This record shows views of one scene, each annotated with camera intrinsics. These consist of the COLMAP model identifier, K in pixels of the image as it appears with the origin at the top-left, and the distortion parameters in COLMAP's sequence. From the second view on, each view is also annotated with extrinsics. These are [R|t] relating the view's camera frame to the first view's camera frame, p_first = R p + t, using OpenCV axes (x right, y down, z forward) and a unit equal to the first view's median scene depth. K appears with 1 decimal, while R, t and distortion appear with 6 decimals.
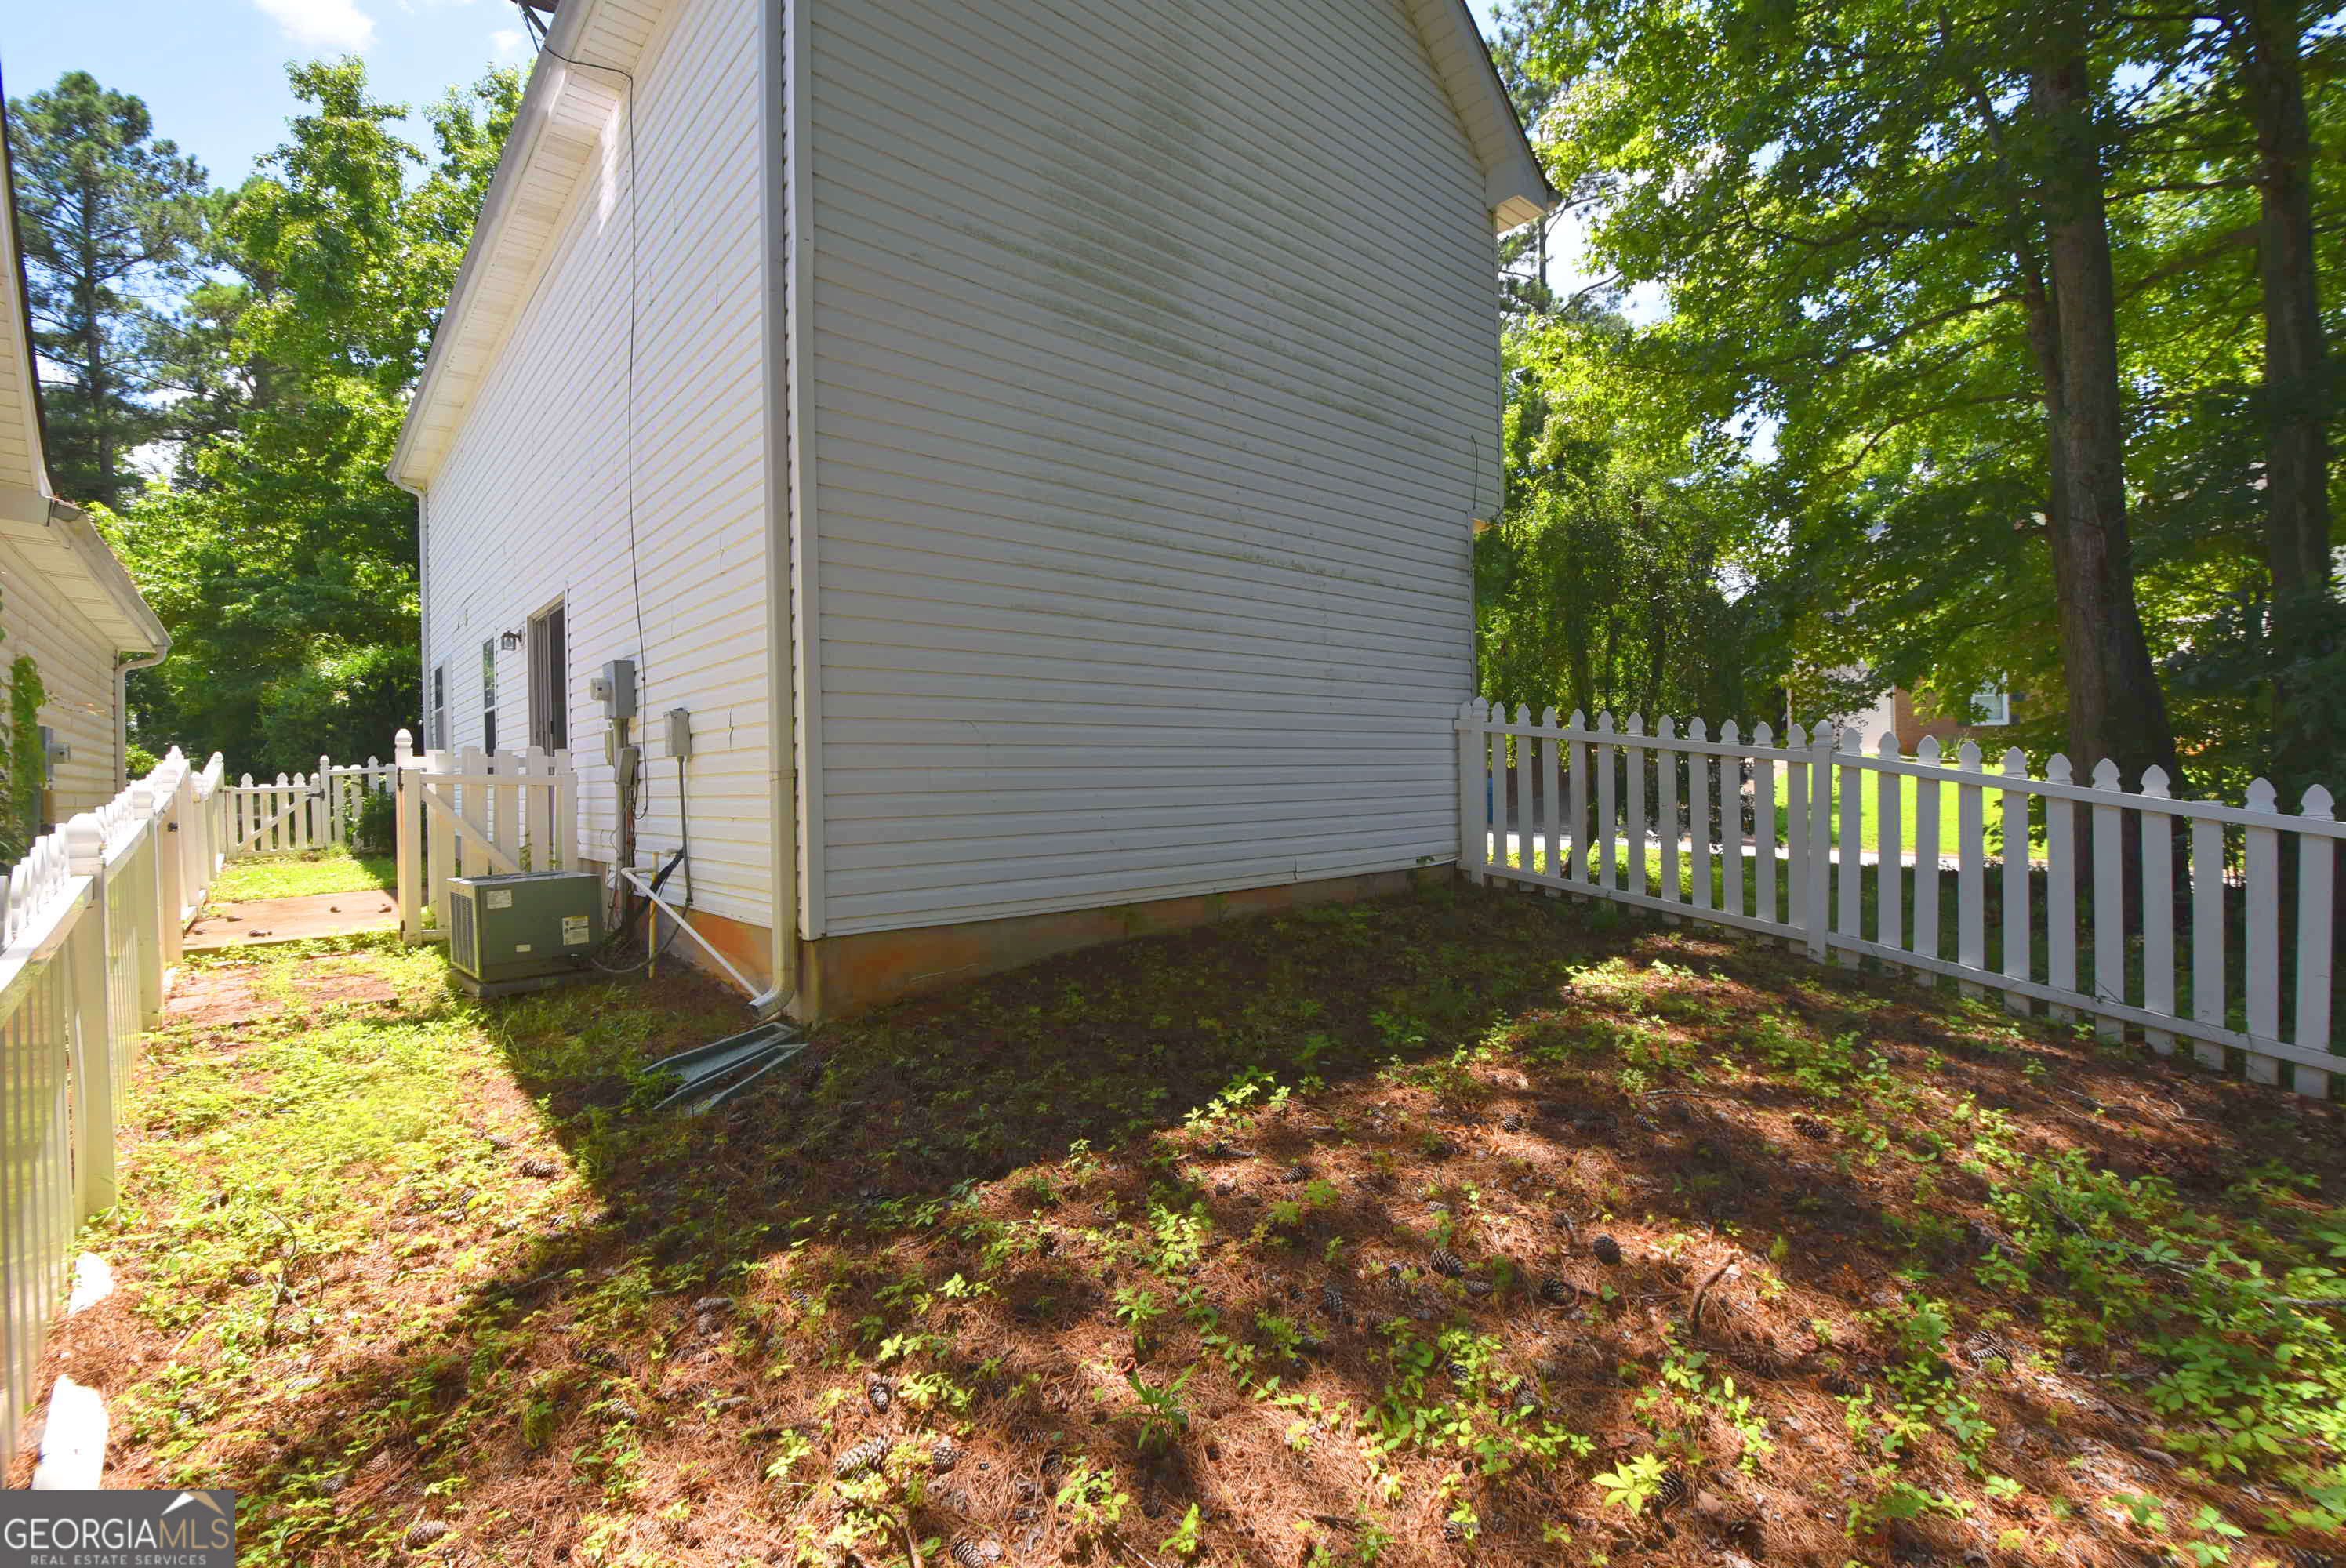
lens RADIAL K [[1030.4, 0, 1178.1], [0, 1030.4, 779.7], [0, 0, 1]] dist [-0.018590, -0.000210]
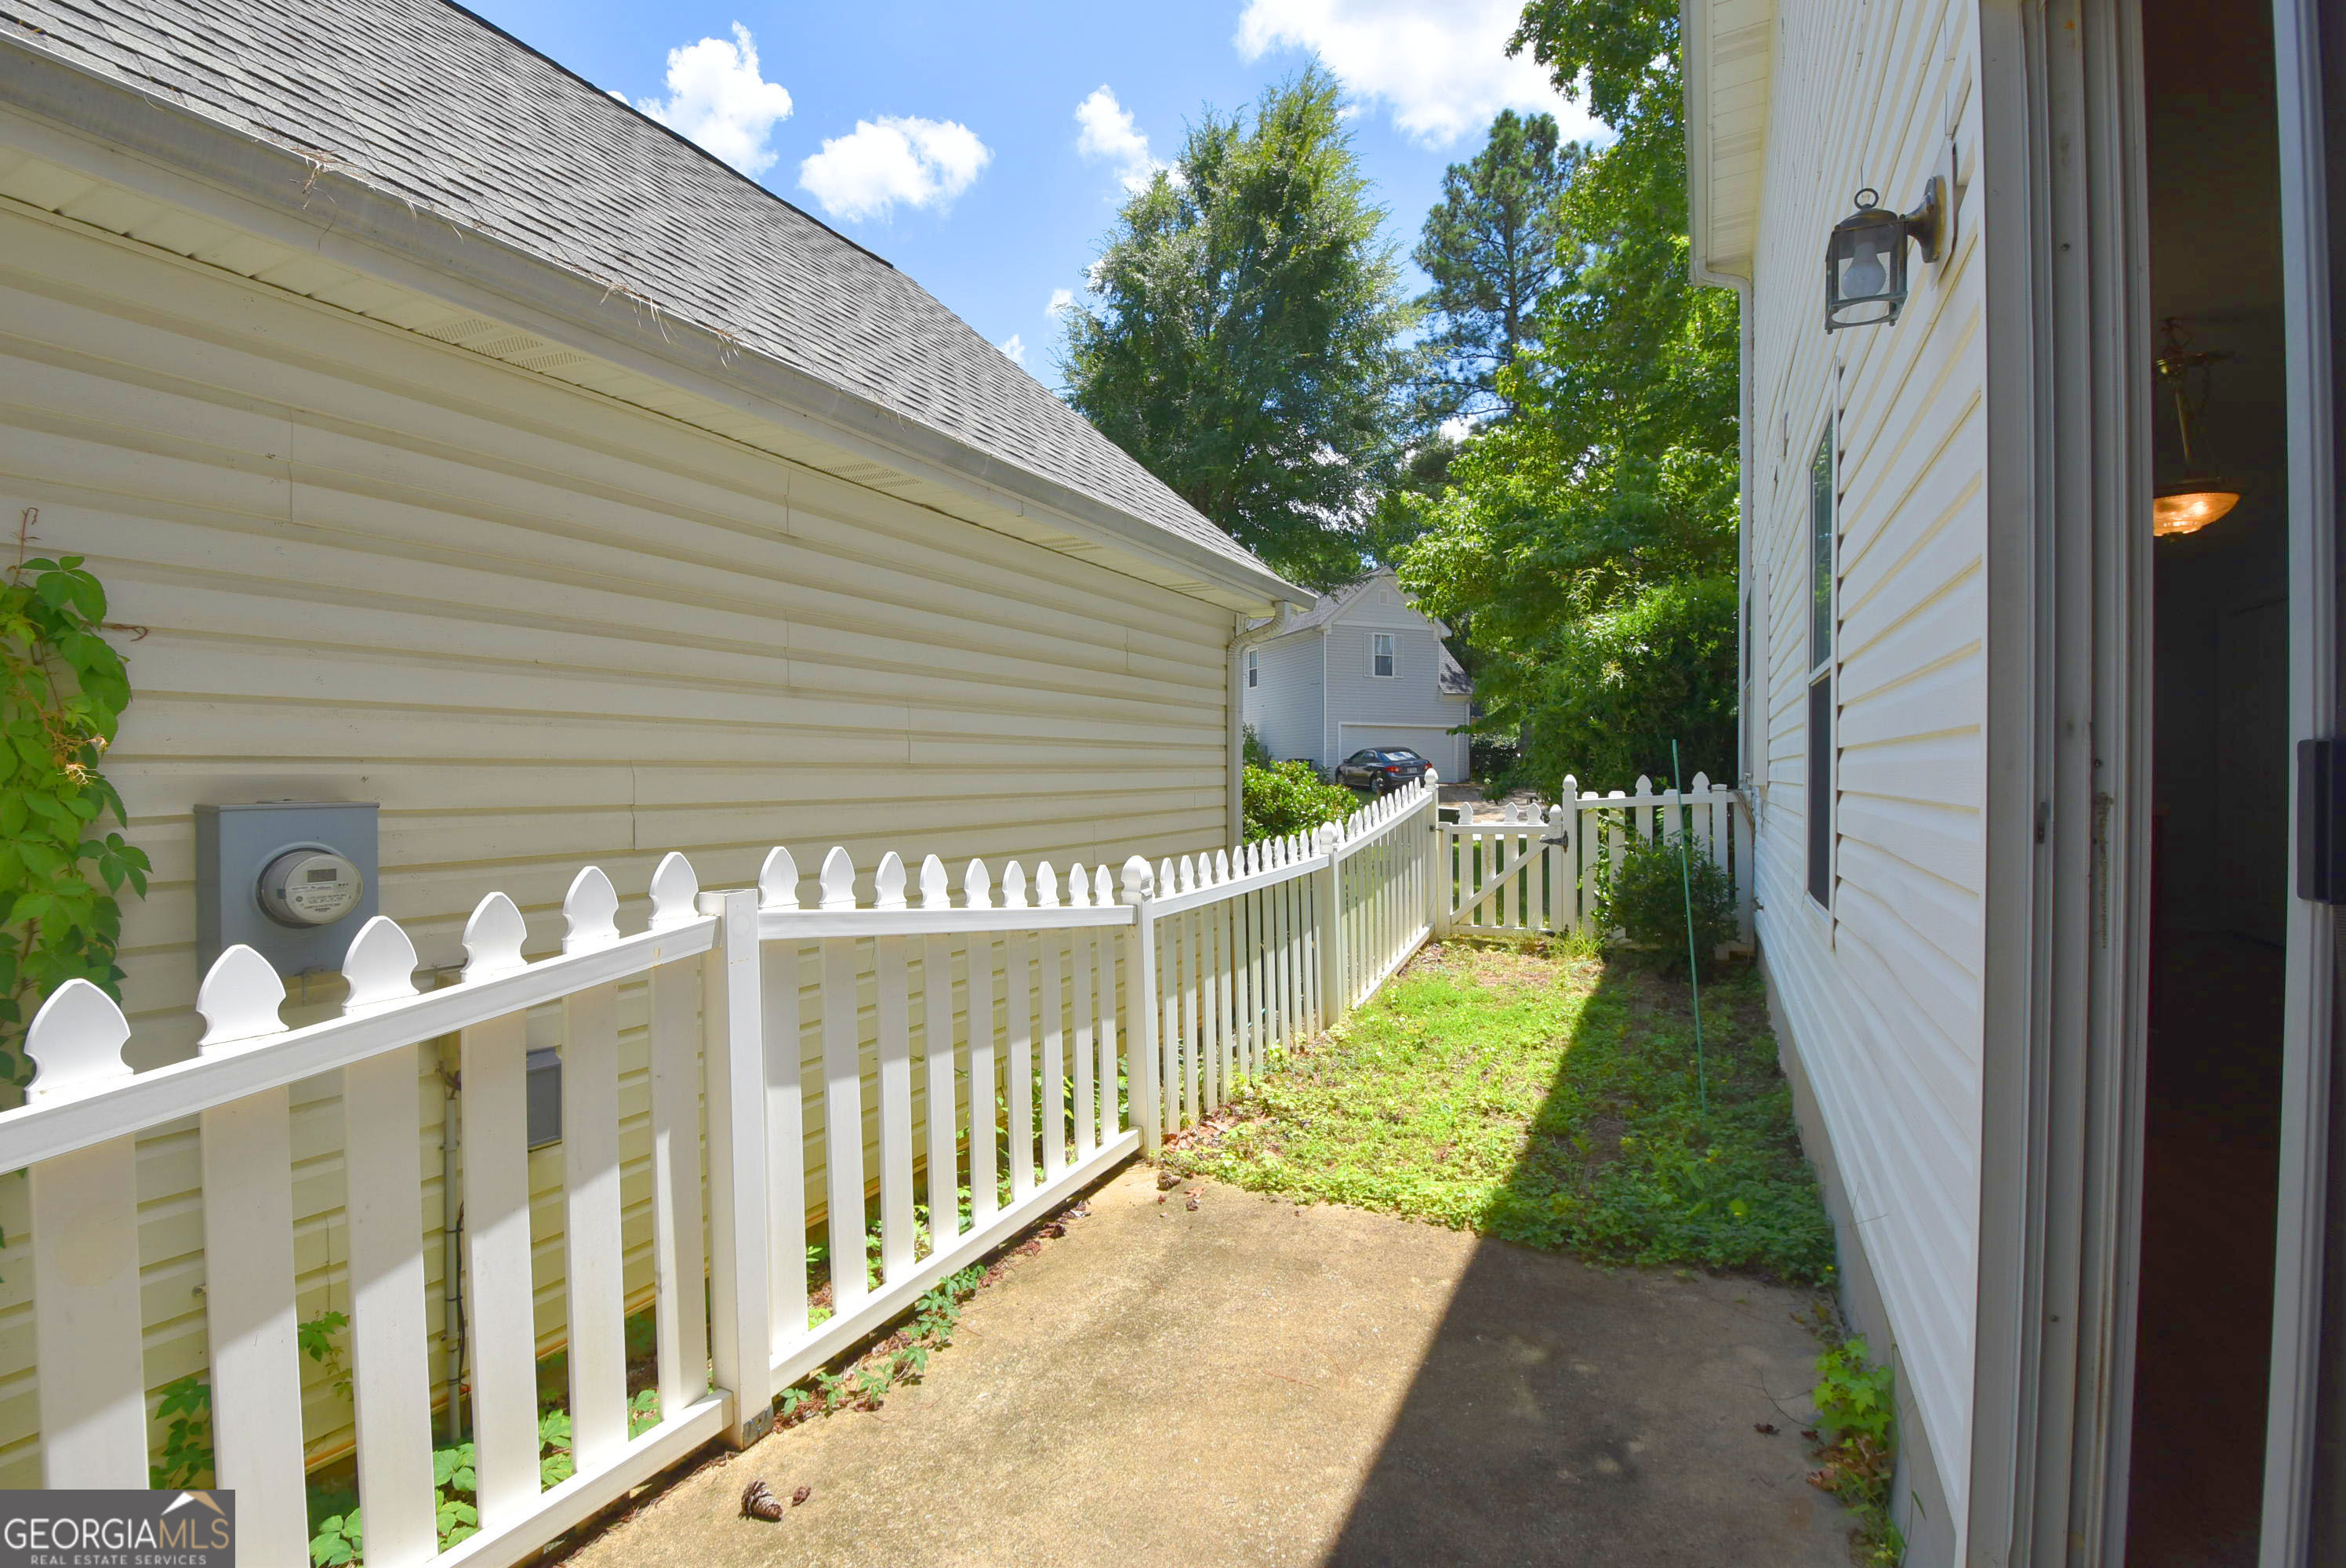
lens RADIAL K [[1030.4, 0, 1178.1], [0, 1030.4, 779.7], [0, 0, 1]] dist [-0.018590, -0.000210]
pose [[0.360519, 0.032499, -0.932186, -0.364131], [-0.010613, 0.999471, 0.030740, -0.035438], [0.932692, -0.001189, 0.360673, 0.565841]]
